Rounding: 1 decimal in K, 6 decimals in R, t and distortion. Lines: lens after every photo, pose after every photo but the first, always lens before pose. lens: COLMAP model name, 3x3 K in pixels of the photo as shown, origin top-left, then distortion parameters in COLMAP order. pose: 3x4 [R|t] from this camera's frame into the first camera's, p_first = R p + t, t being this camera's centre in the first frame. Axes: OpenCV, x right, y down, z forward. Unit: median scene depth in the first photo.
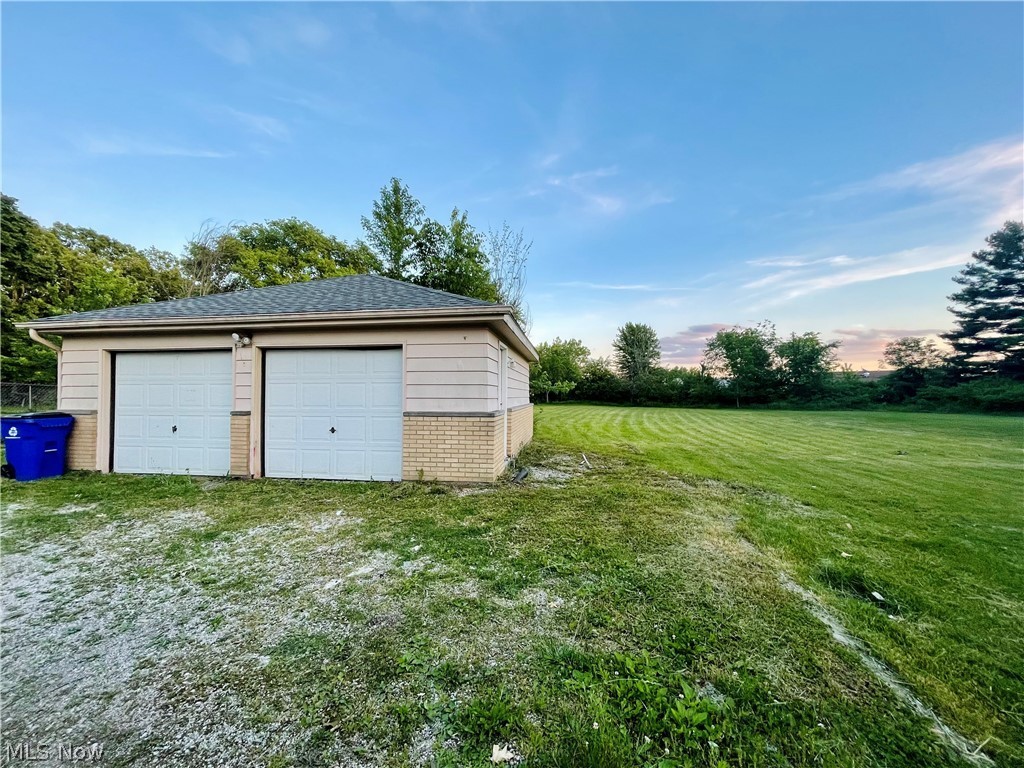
lens RADIAL K [[410.1, 0, 512.0], [0, 410.1, 384.0], [0, 0, 1]] dist [-0.000501, -0.000172]
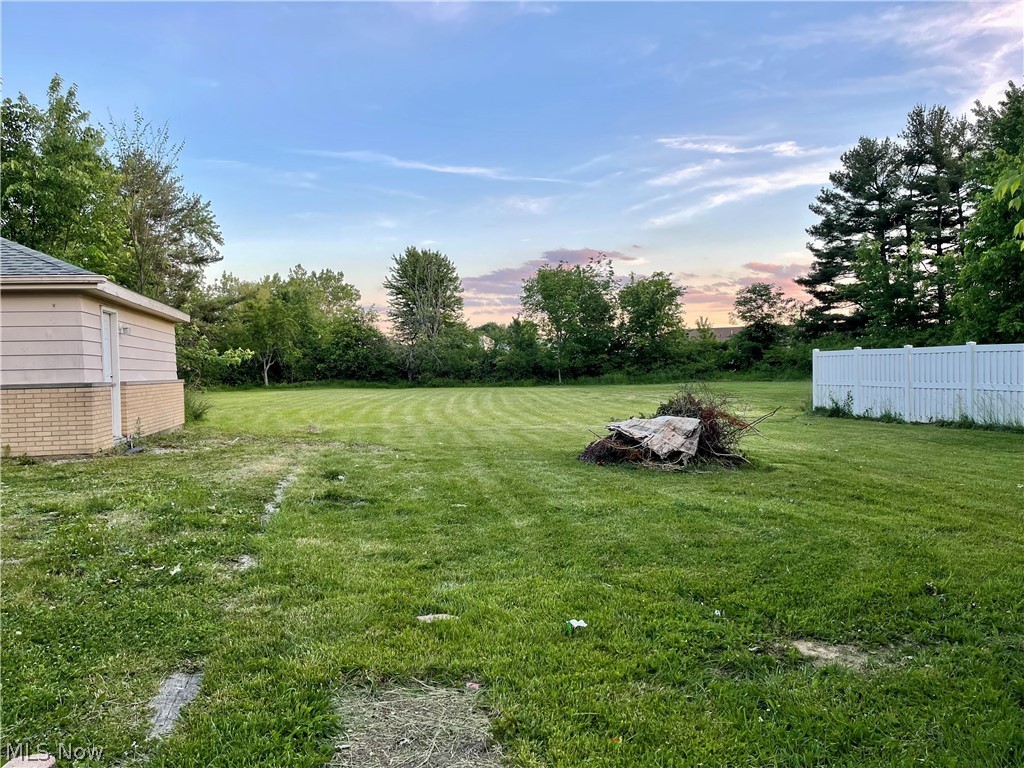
lens RADIAL K [[762.6, 0, 512.0], [0, 762.6, 384.0], [0, 0, 1]] dist [0.008773, -0.003872]
pose [[0.933621, -0.032614, 0.356775, 0.034065], [0.017733, 0.998834, 0.044901, 0.001173], [-0.357824, -0.035594, 0.933111, -0.149443]]
